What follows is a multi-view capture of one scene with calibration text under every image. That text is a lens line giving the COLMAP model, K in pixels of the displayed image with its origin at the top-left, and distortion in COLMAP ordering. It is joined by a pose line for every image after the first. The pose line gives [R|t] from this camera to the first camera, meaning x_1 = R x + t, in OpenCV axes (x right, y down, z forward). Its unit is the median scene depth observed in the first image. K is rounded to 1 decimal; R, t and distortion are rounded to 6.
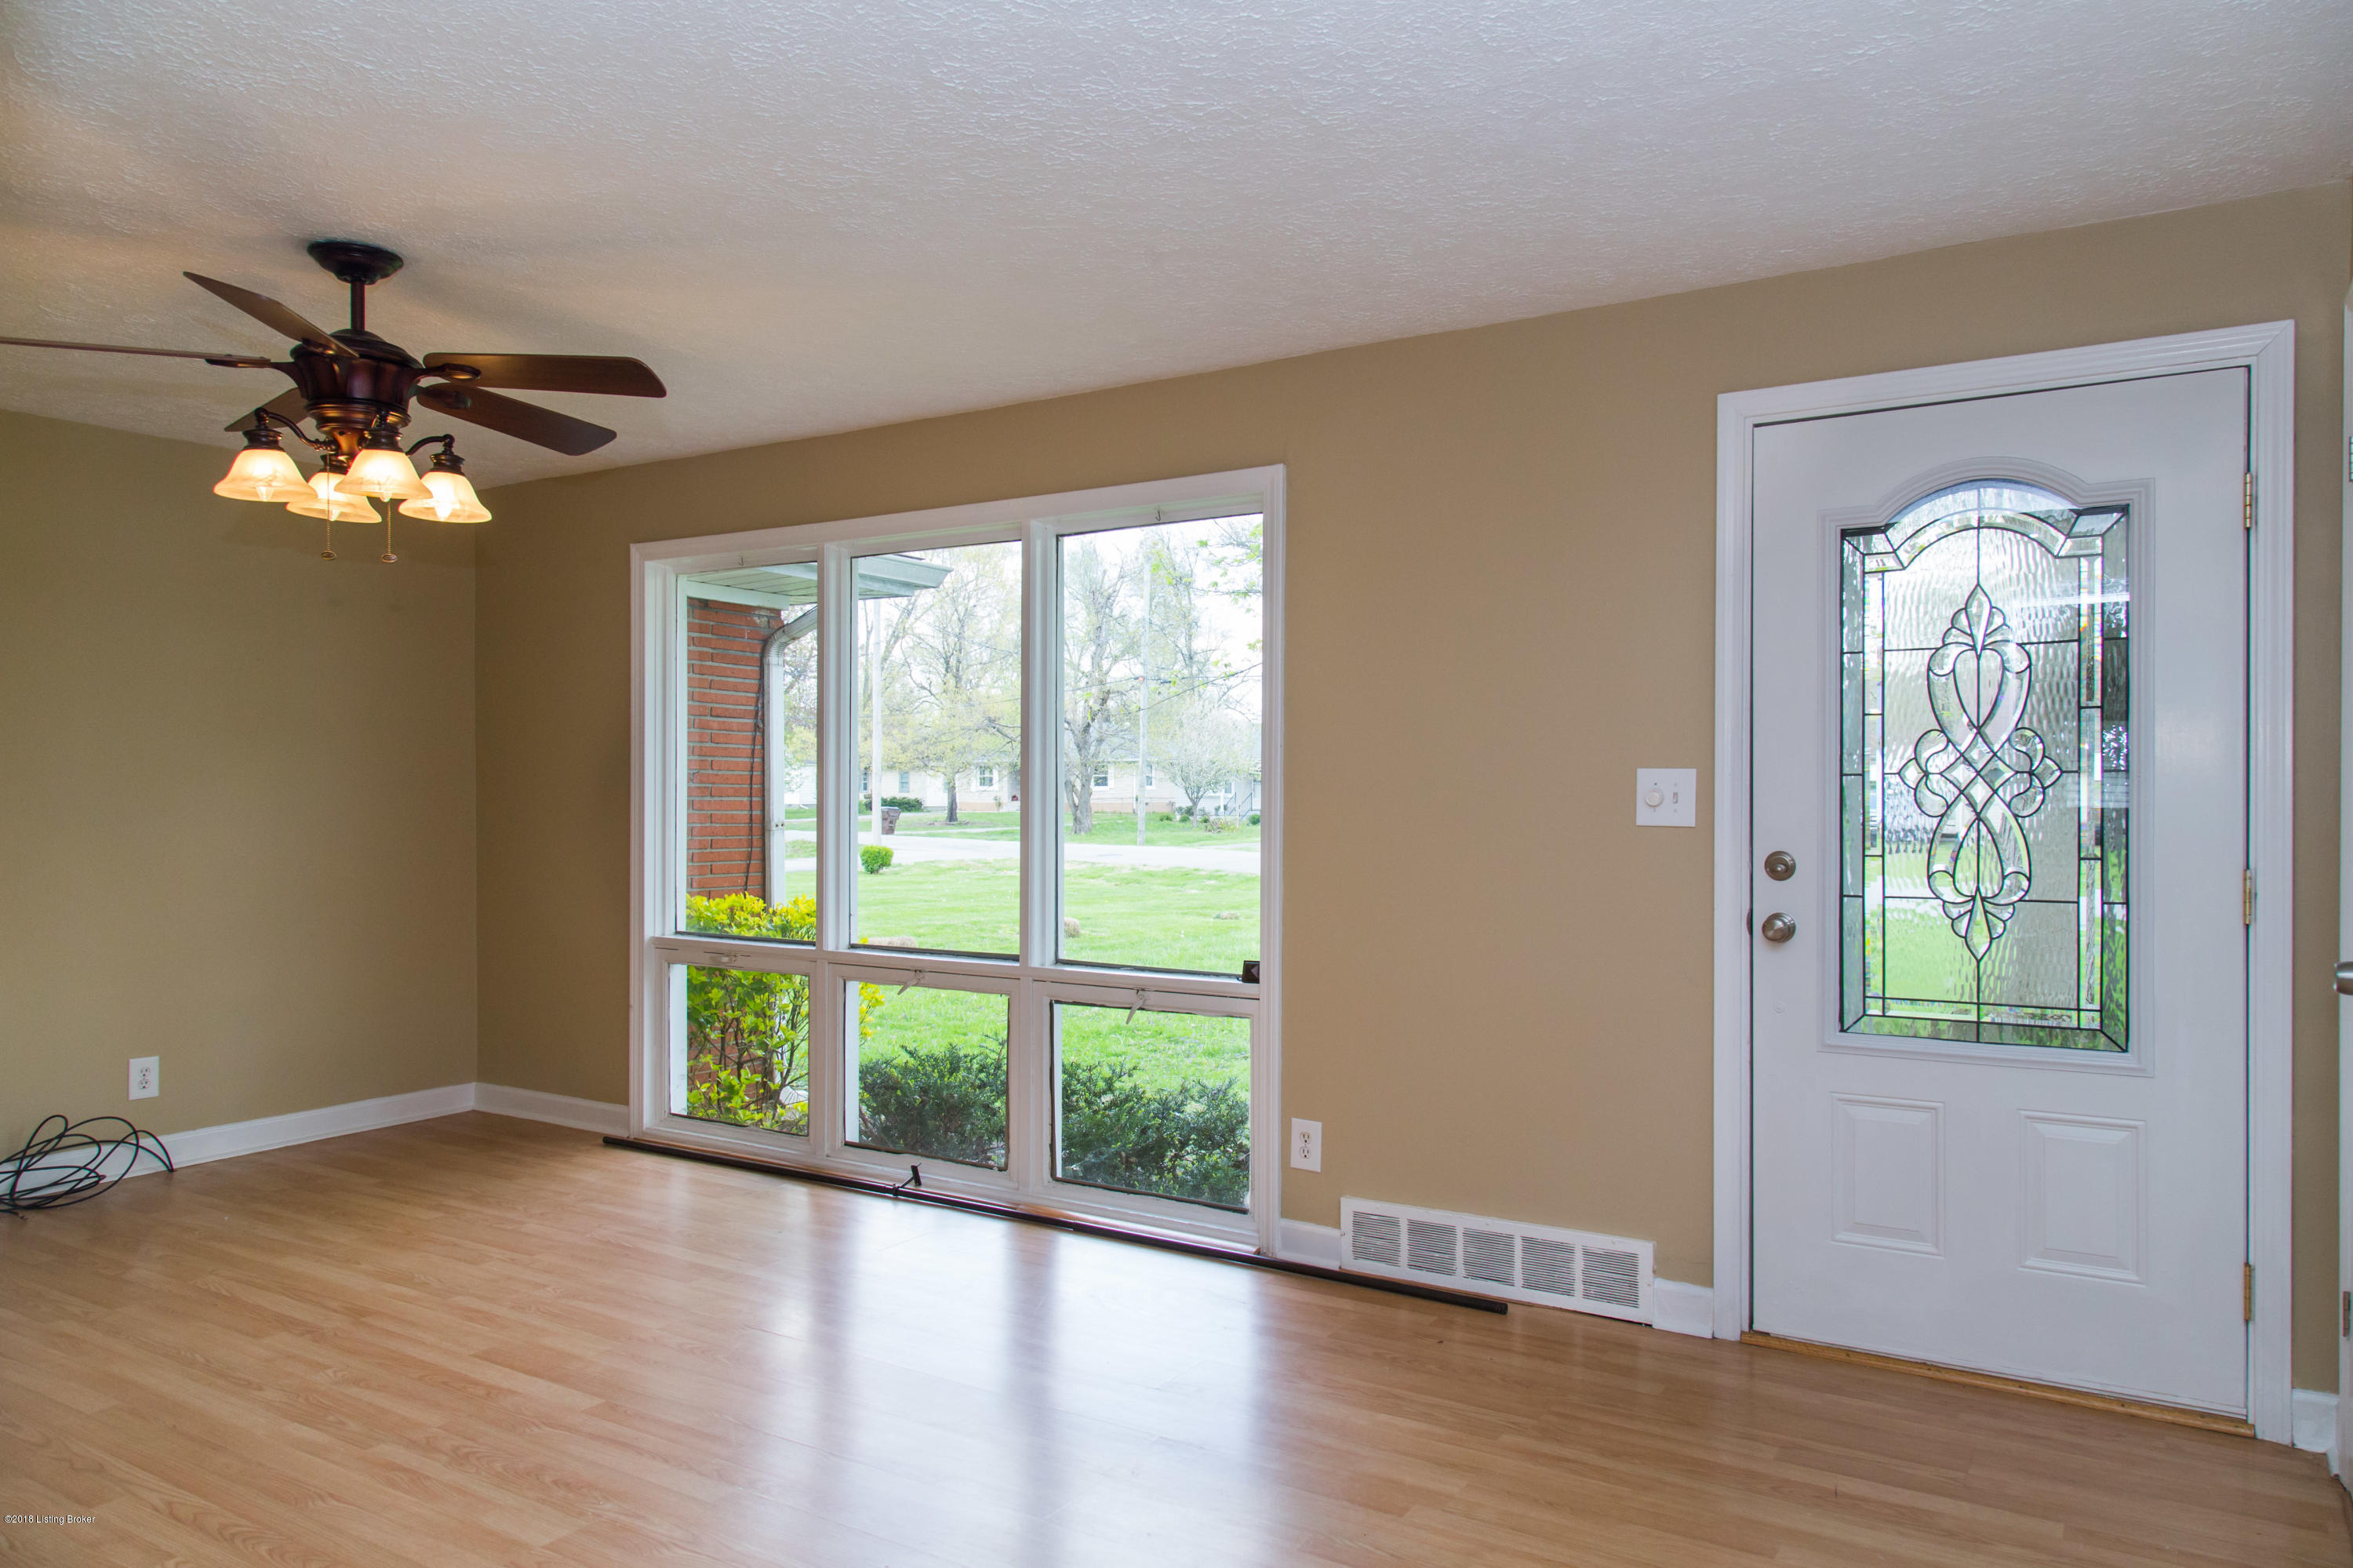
lens RADIAL K [[1539.2, 0, 1181.6], [0, 1539.2, 791.3], [0, 0, 1]] dist [0.003161, 0.000514]
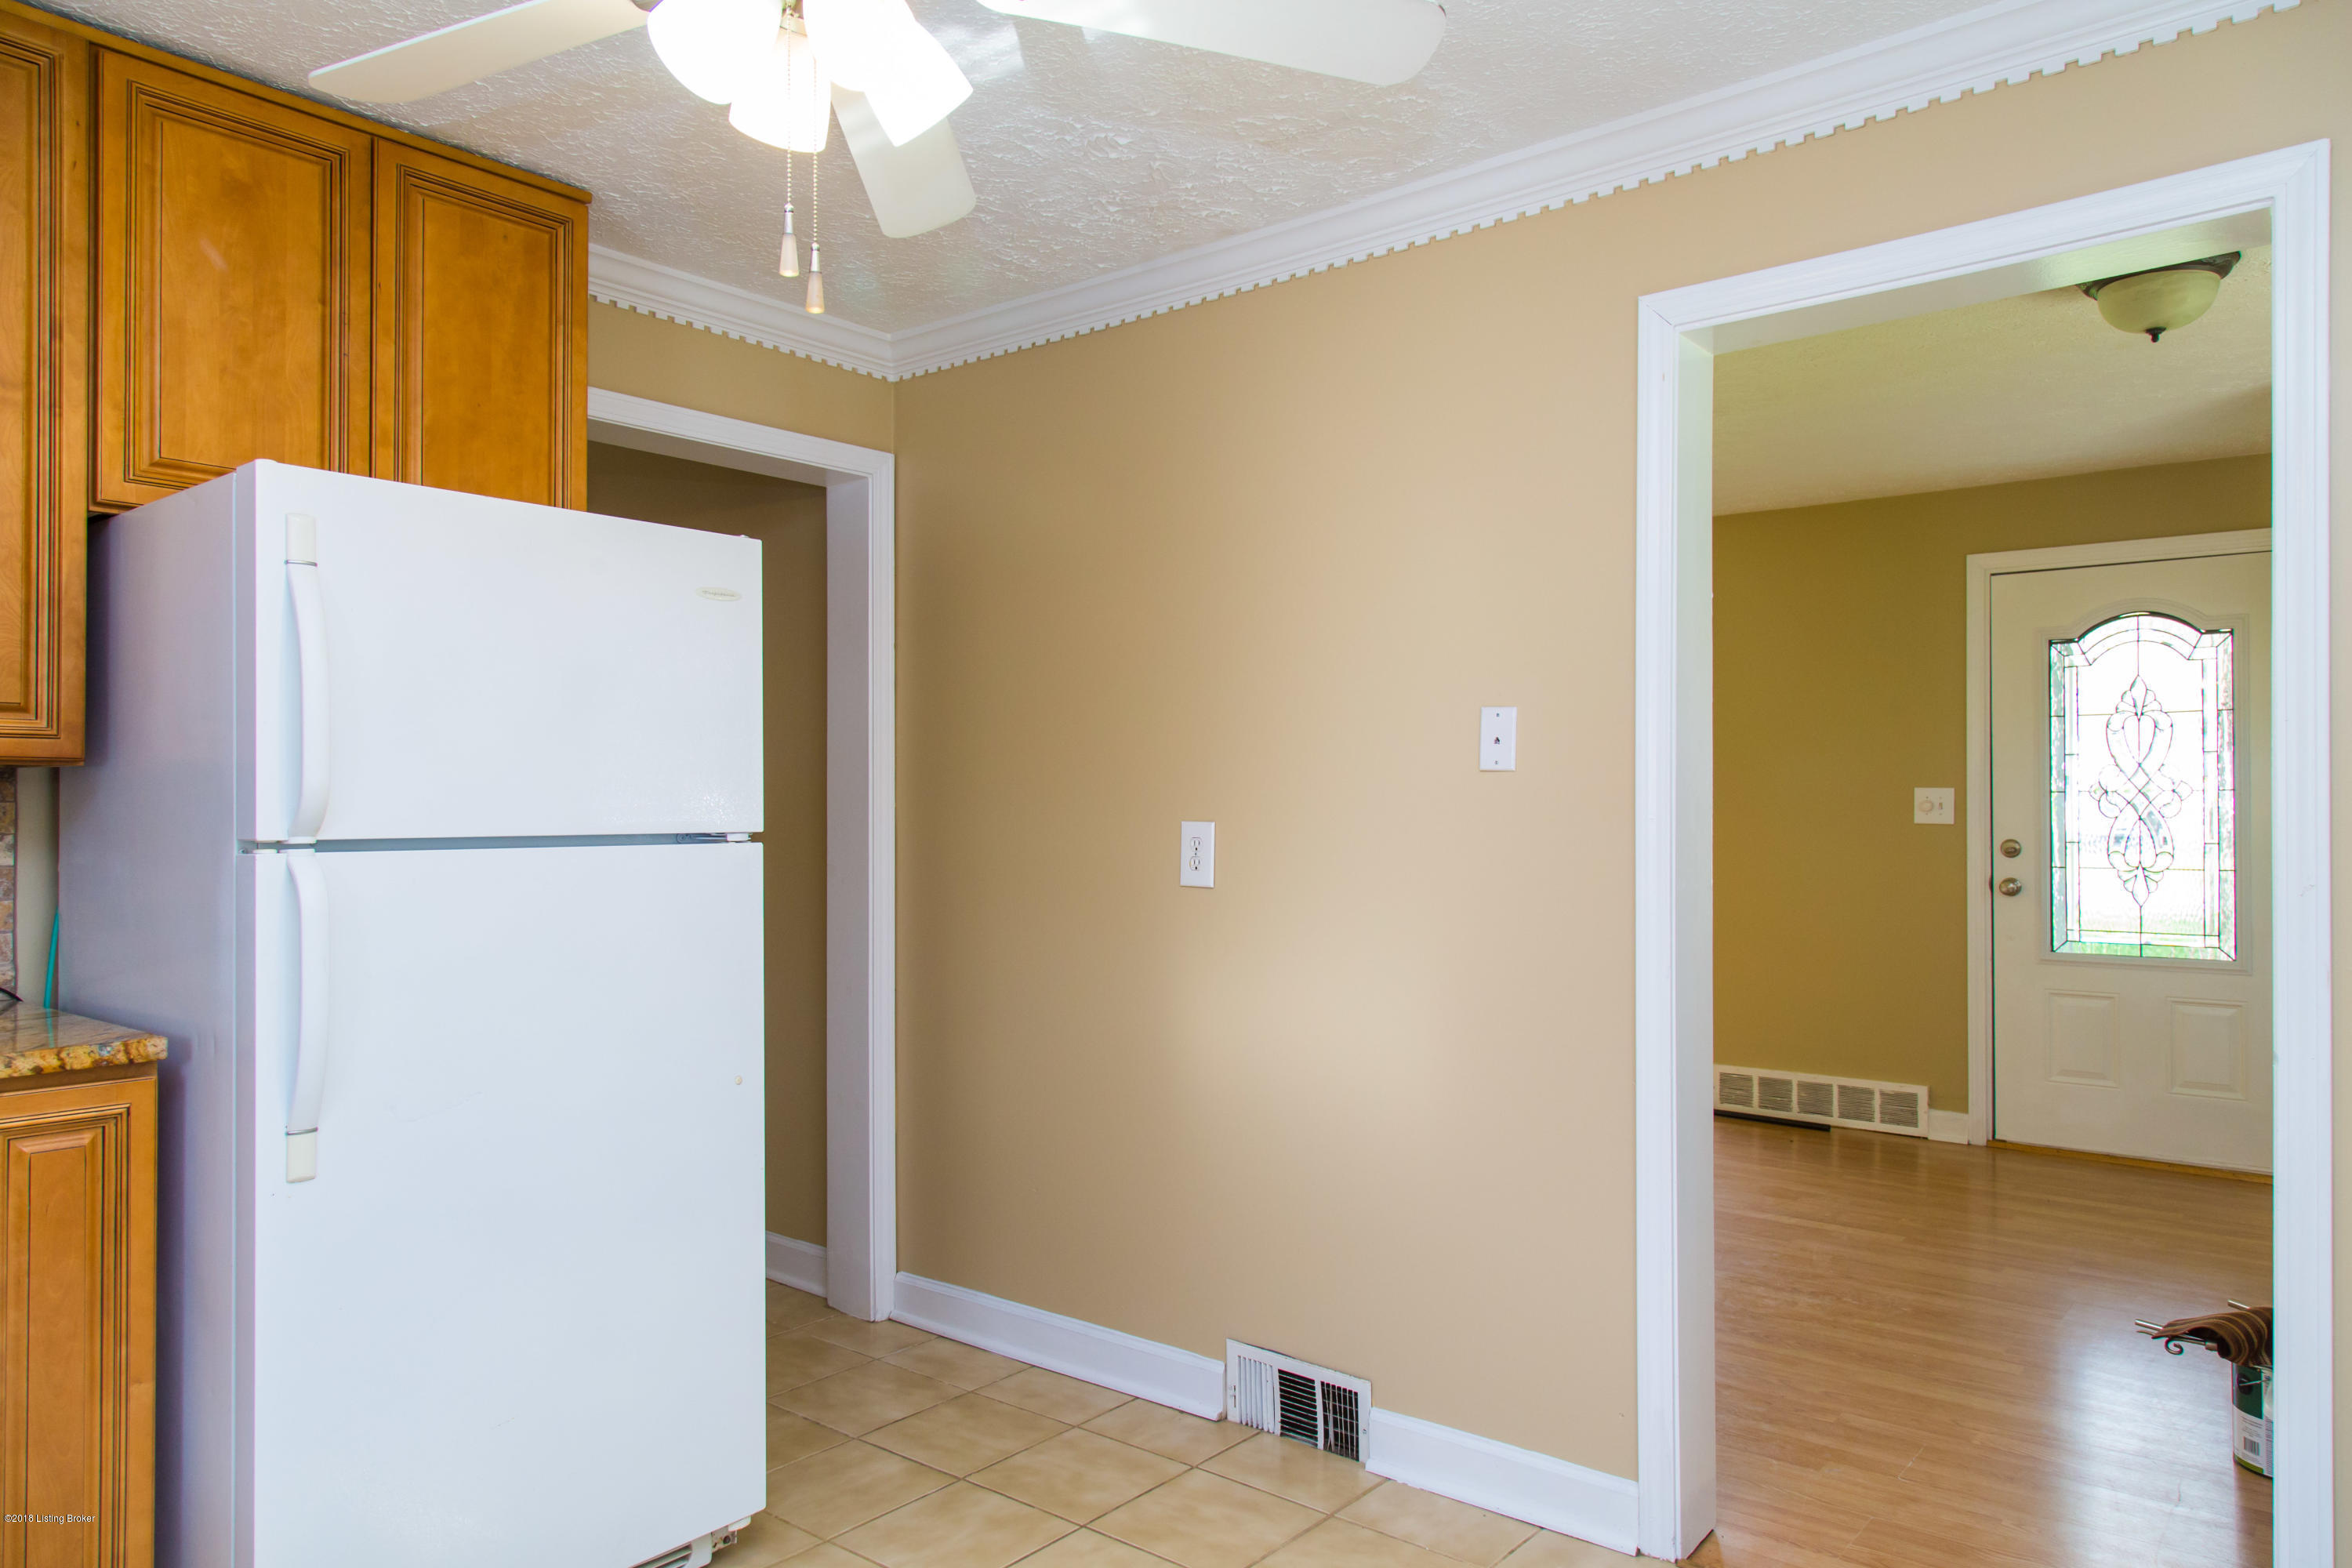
lens RADIAL K [[1538.5, 0, 1167.0], [0, 1538.5, 777.2], [0, 0, 1]] dist [0.003161, 0.000514]
pose [[0.991773, -0.001647, -0.128002, -0.275589], [-0.000463, 0.999864, -0.016456, 0.000973], [0.128012, 0.016380, 0.991637, -0.699835]]
